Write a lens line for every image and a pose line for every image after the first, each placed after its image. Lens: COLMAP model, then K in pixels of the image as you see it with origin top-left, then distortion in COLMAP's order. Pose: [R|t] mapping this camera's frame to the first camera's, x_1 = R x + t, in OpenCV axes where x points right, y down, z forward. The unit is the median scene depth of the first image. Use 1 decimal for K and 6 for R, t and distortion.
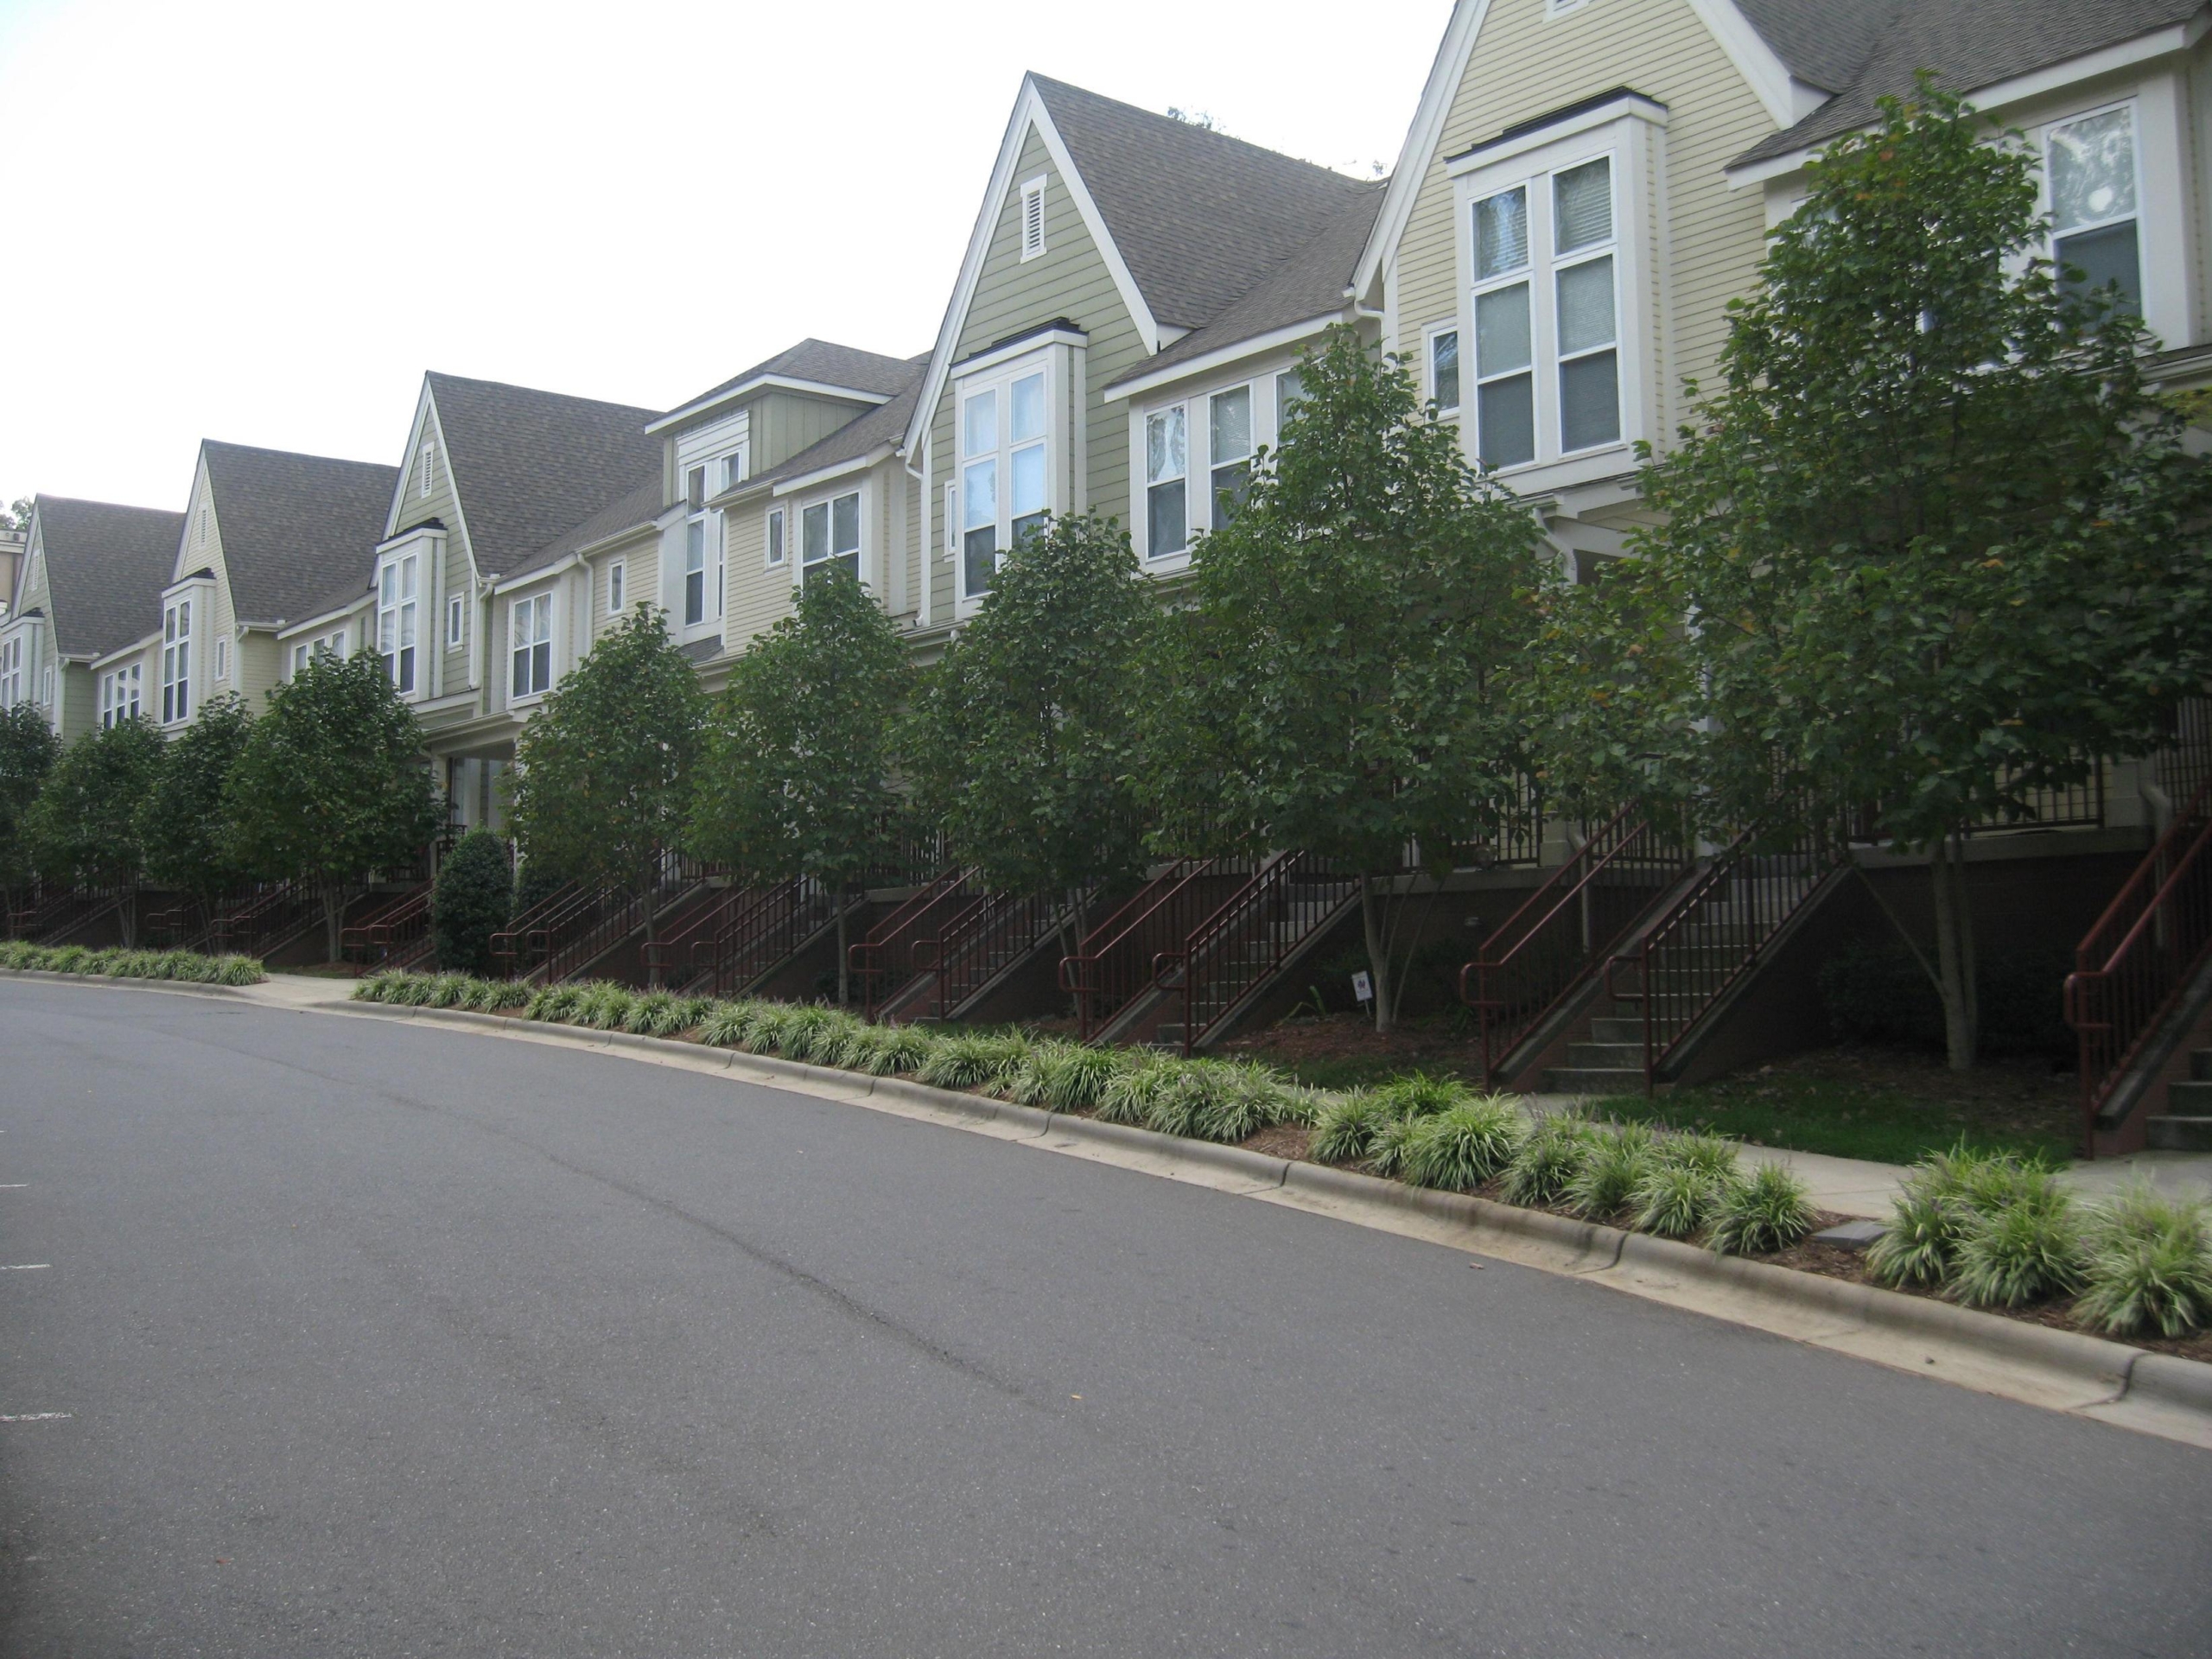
lens RADIAL K [[2385.8, 0, 1108.1], [0, 2385.8, 808.1], [0, 0, 1]] dist [-0.140300, 0.140054]
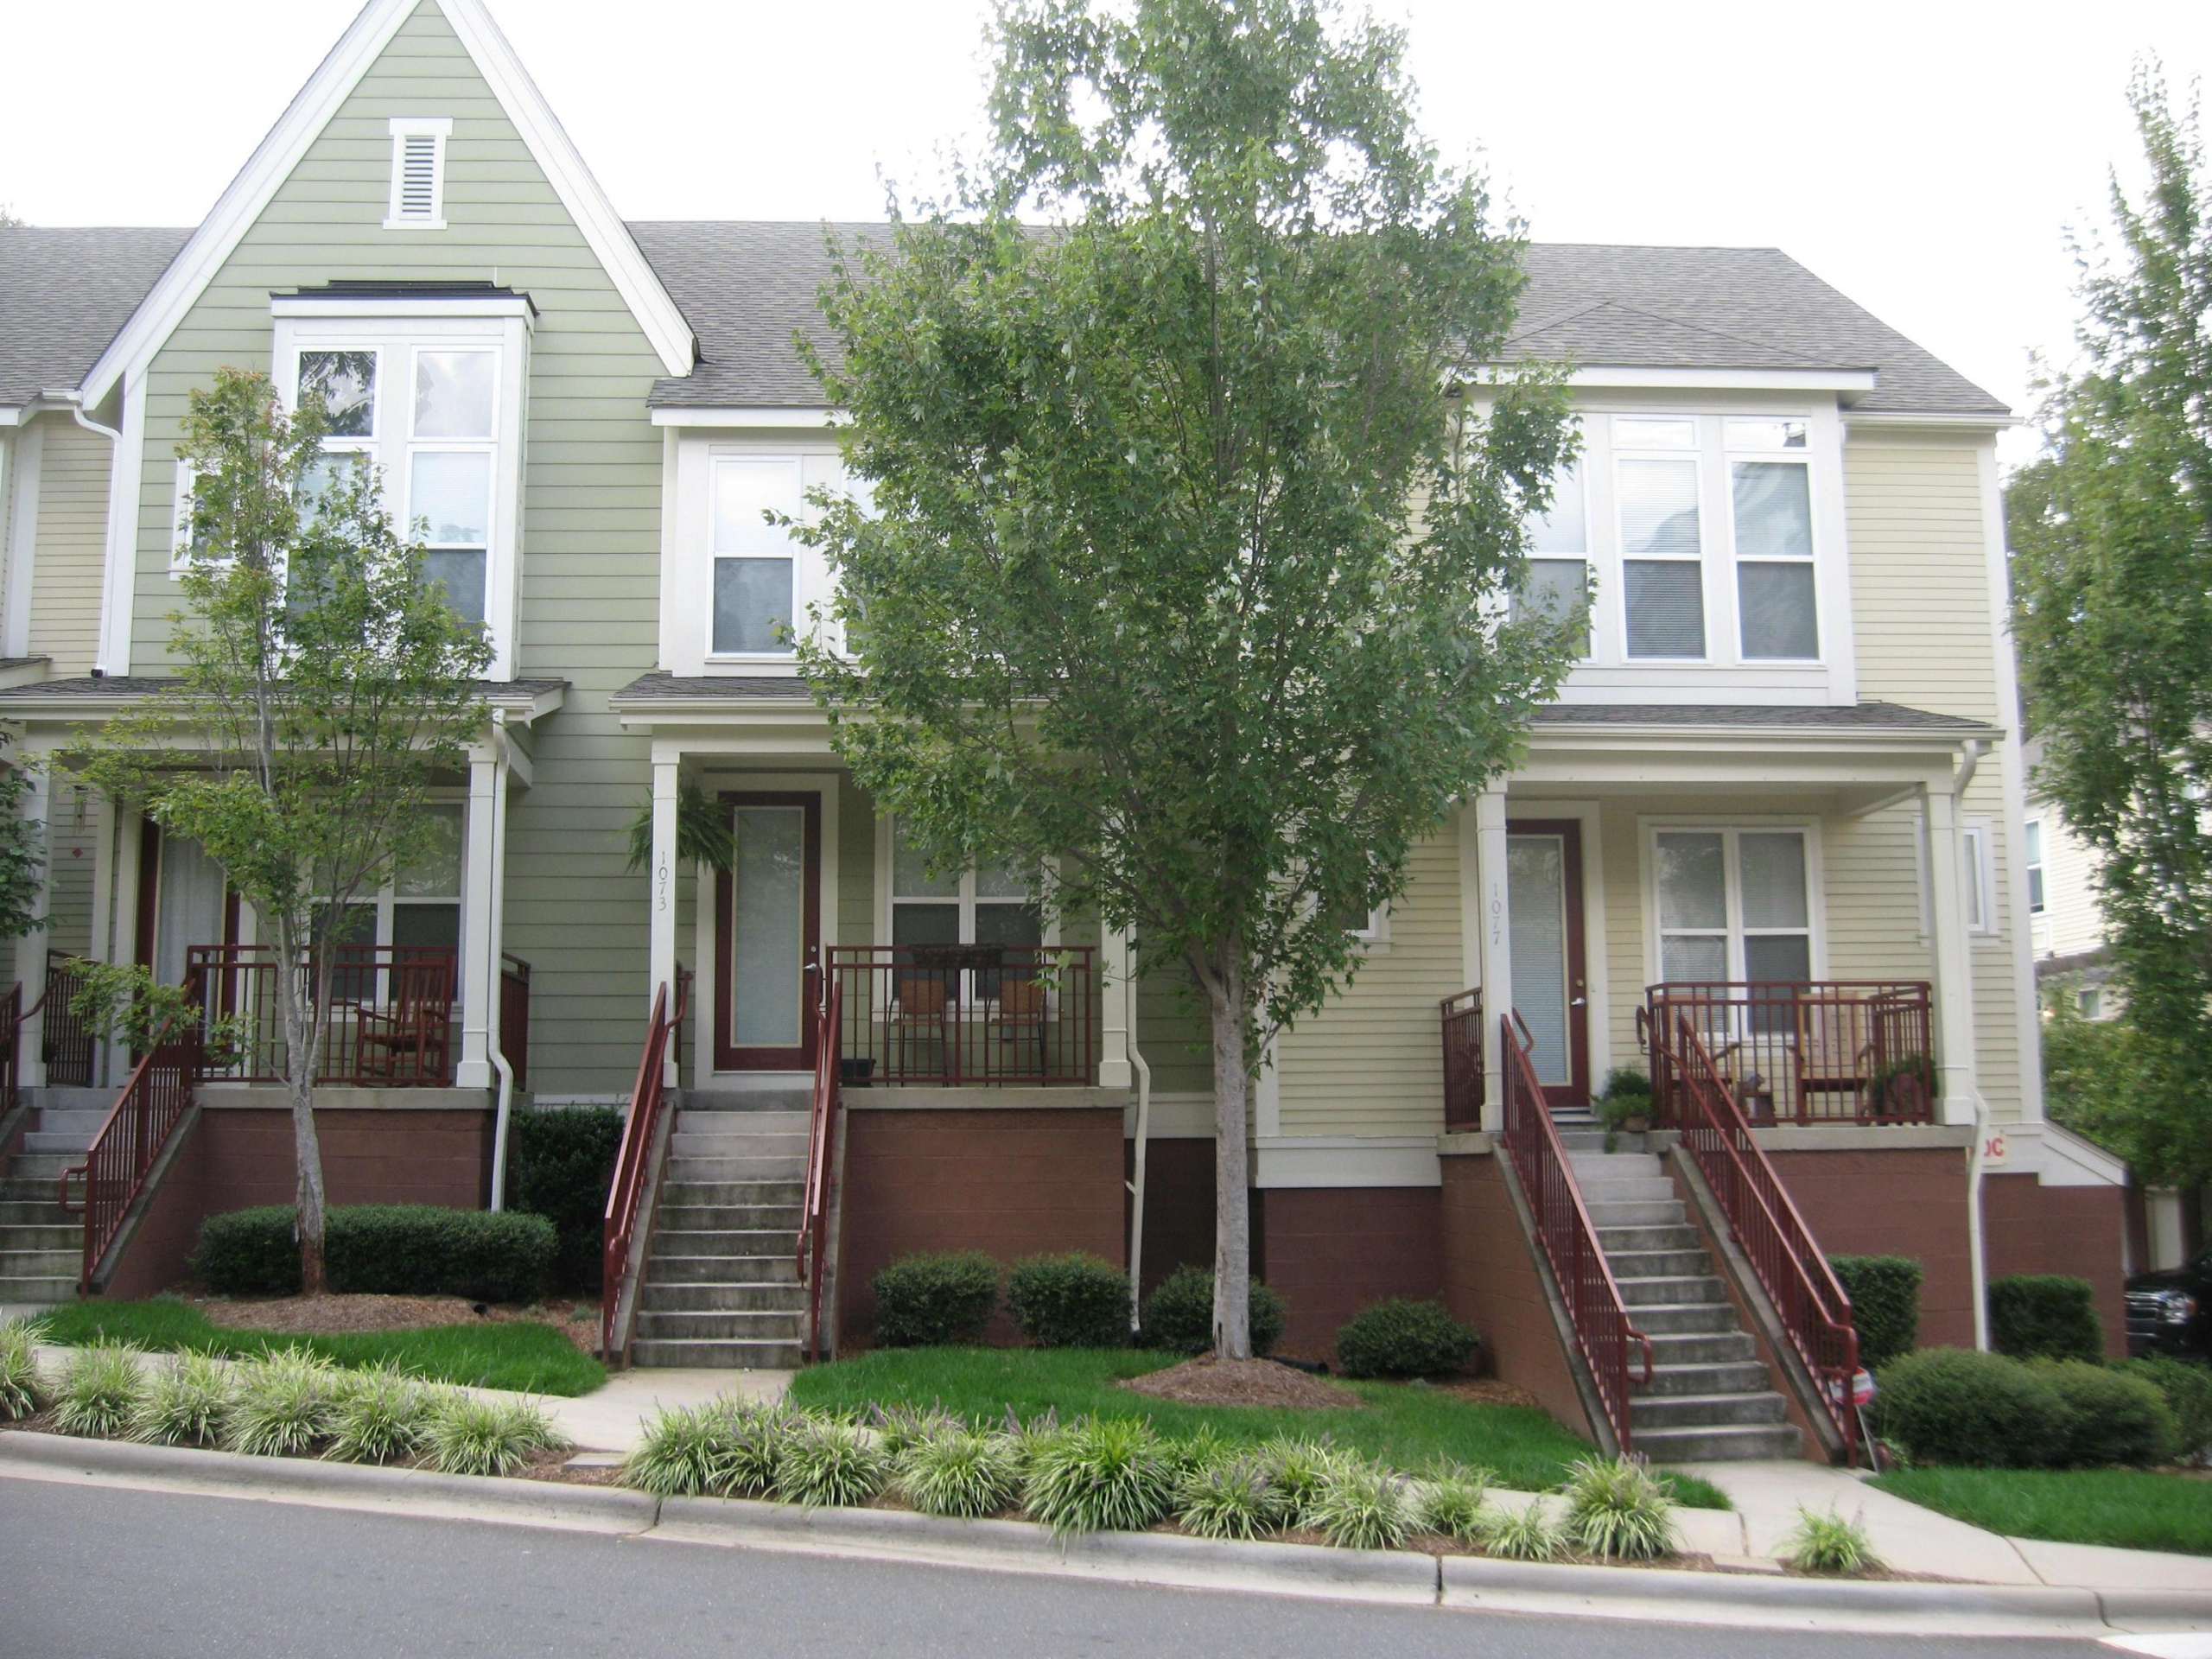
lens RADIAL K [[2385.8, 0, 1108.1], [0, 2385.8, 808.1], [0, 0, 1]] dist [-0.140300, 0.140054]
pose [[0.570916, 0.126016, 0.811280, -0.230878], [-0.067072, 0.992006, -0.106888, -0.030351], [-0.818264, 0.006610, 0.574805, -0.254949]]
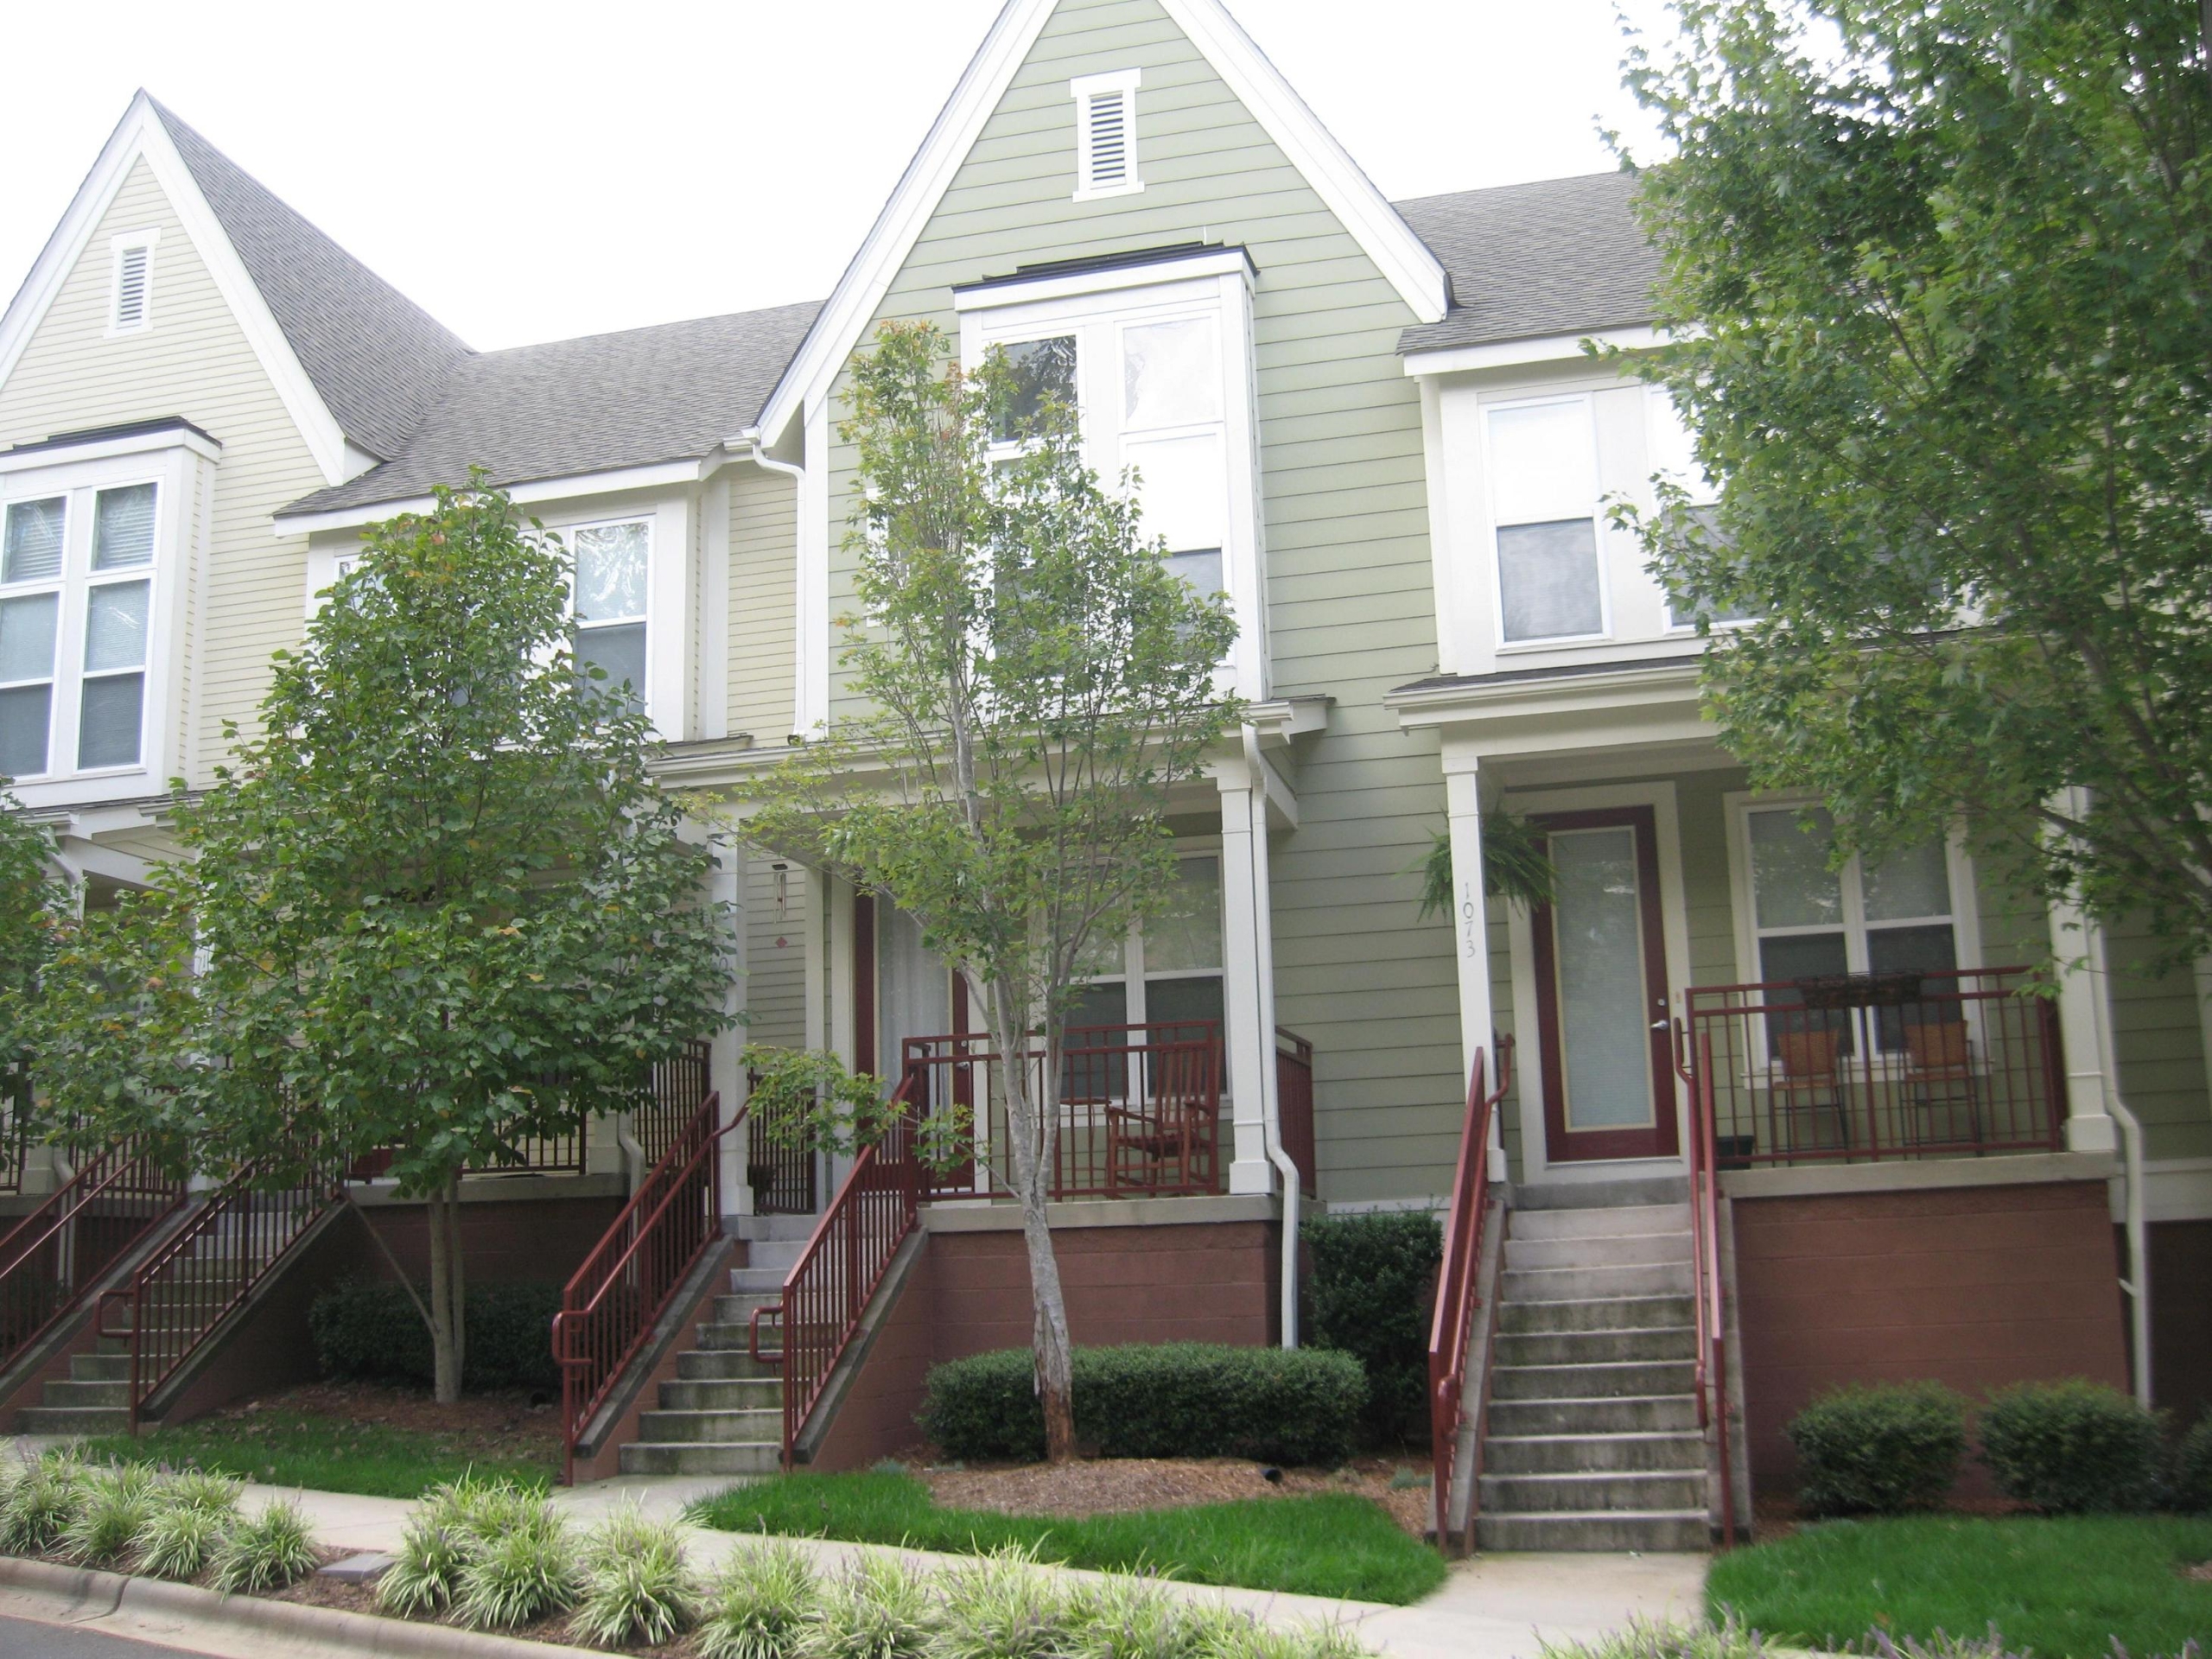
lens RADIAL K [[2385.8, 0, 1108.1], [0, 2385.8, 808.1], [0, 0, 1]] dist [-0.140300, 0.140054]
pose [[0.805905, 0.108908, 0.581942, -0.036427], [-0.028138, 0.988870, -0.146096, -0.006605], [-0.591376, 0.101364, 0.800000, -0.039590]]
